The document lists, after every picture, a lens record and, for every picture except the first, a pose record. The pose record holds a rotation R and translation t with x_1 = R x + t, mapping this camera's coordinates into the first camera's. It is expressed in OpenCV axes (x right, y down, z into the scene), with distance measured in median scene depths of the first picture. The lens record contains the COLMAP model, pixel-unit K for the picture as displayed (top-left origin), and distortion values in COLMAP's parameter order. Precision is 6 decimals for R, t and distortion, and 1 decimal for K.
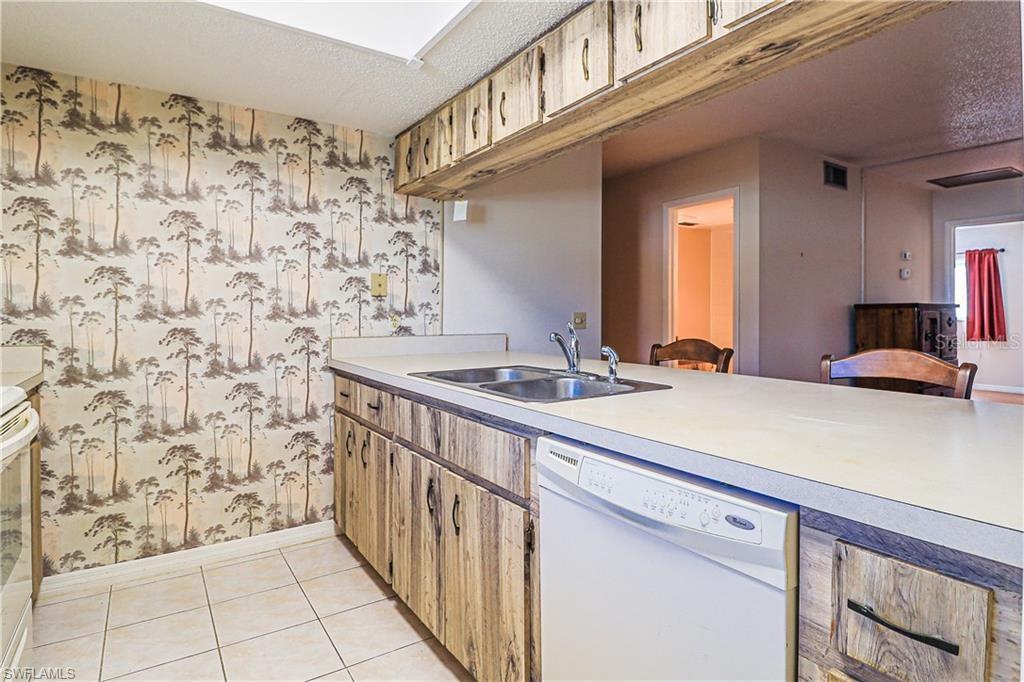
lens RADIAL K [[561.4, 0, 514.5], [0, 561.4, 312.3], [0, 0, 1]] dist [0.004902, -0.015843]
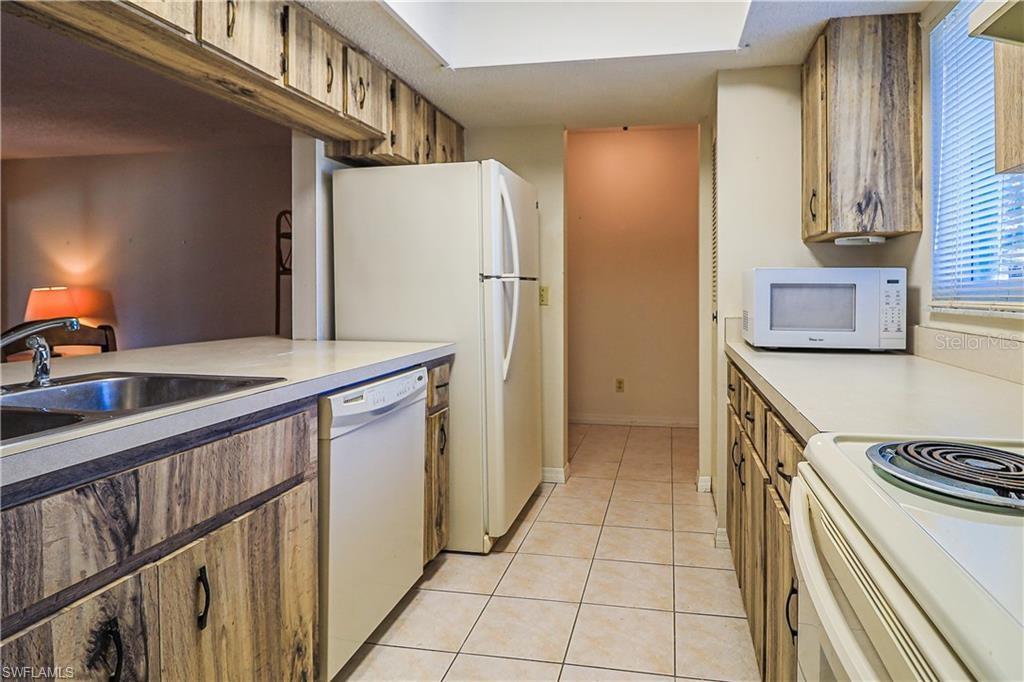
lens RADIAL K [[533.2, 0, 526.5], [0, 533.2, 341.5], [0, 0, 1]] dist [-0.001536, -0.002025]
pose [[-0.654398, -0.064775, 0.753371, -0.531915], [0.016562, 0.994857, 0.099924, 0.006213], [-0.755969, 0.077867, -0.649960, 0.731741]]
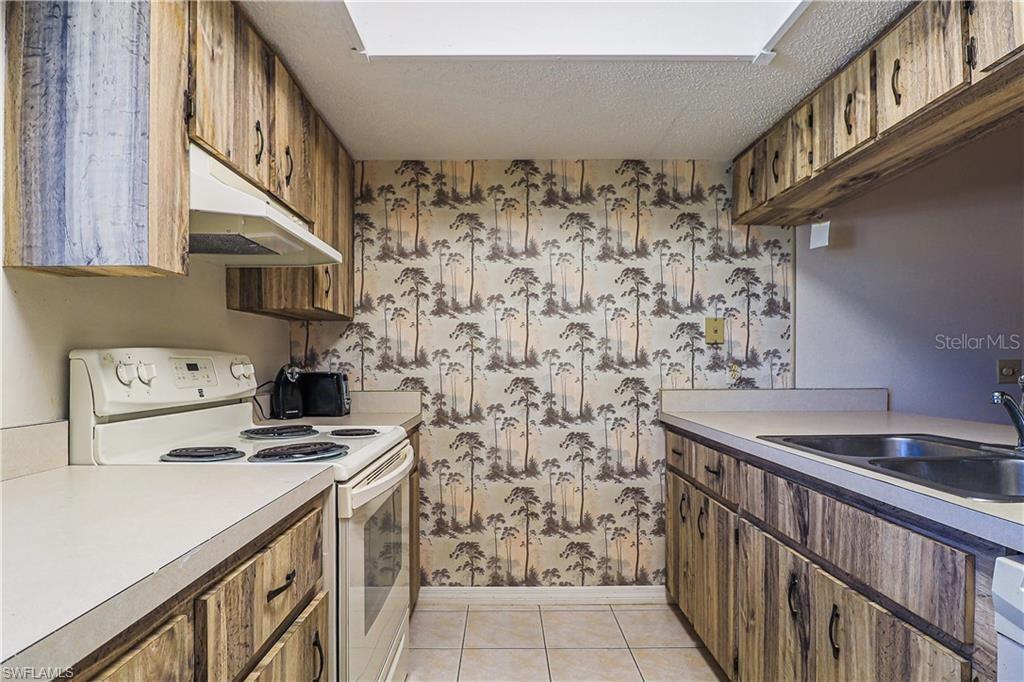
lens RADIAL K [[564.7, 0, 485.7], [0, 564.7, 362.1], [0, 0, 1]] dist [-0.002571, -0.009593]
pose [[0.820927, -0.005171, -0.571009, -0.037363], [0.005632, 0.999984, -0.000958, -0.000619], [0.571005, -0.002430, 0.820943, 0.079274]]
